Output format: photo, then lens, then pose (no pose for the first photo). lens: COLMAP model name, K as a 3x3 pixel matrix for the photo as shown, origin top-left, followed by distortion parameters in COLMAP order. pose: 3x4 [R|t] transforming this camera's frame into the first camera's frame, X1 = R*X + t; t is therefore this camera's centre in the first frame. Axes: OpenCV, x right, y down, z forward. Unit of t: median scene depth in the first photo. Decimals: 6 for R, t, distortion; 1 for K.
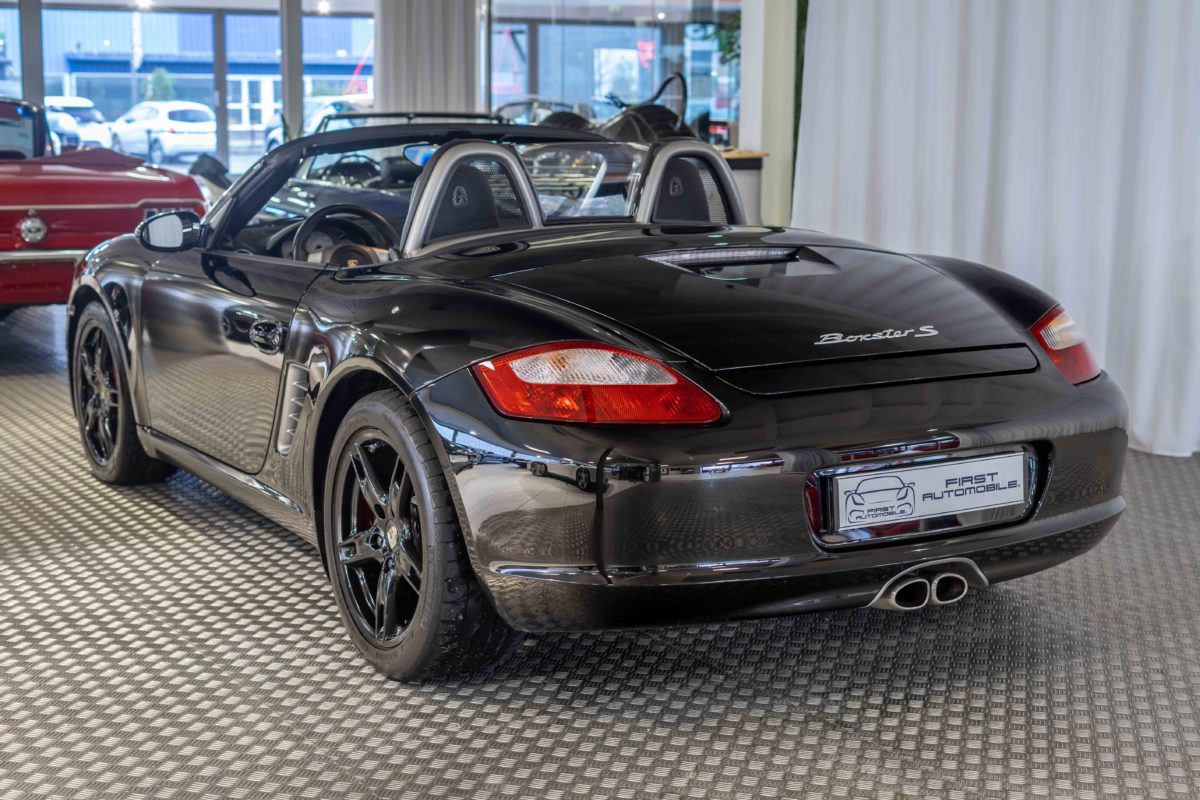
lens RADIAL K [[1886.2, 0, 608.8], [0, 1886.2, 403.0], [0, 0, 1]] dist [0.026218, 0.000000]
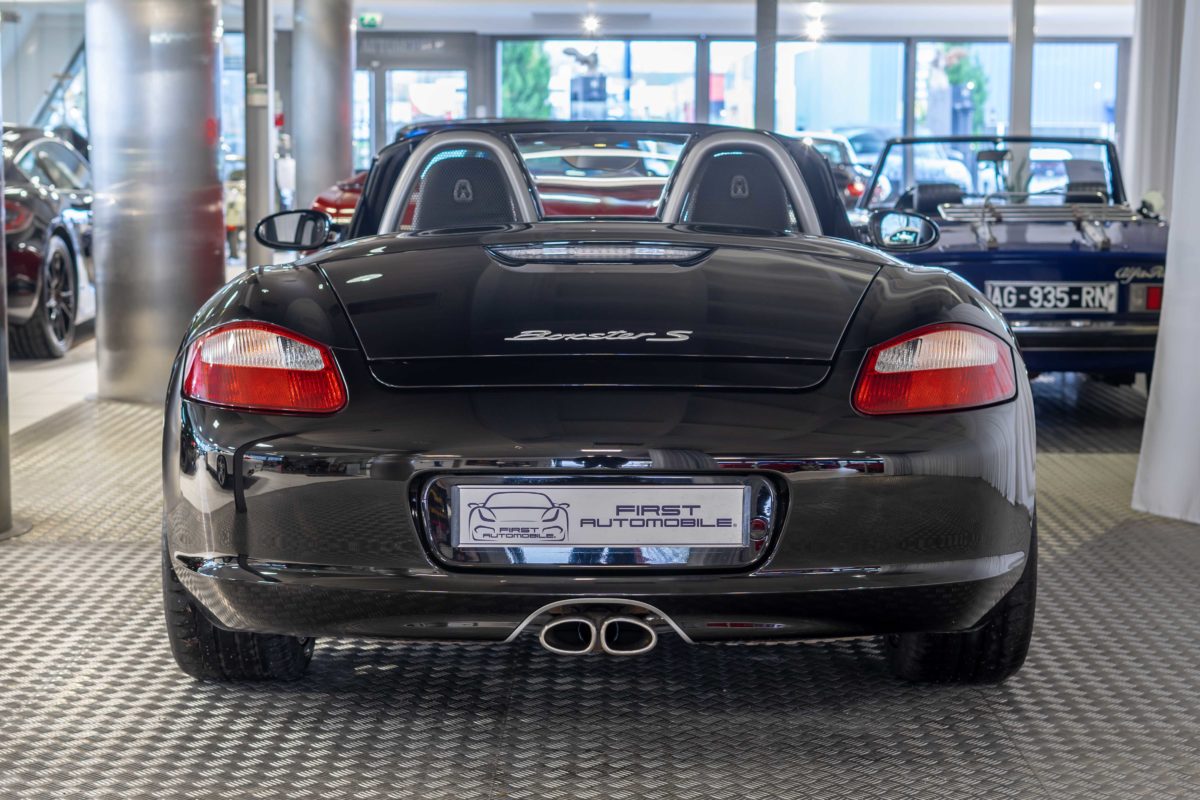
lens RADIAL K [[2143.1, 0, 609.5], [0, 2143.1, 412.8], [0, 0, 1]] dist [-0.033789, 0.000000]
pose [[0.855418, 0.058241, -0.514654, 0.661584], [-0.085454, 0.995910, -0.029332, 0.027403], [0.510840, 0.069071, 0.856896, 0.168553]]
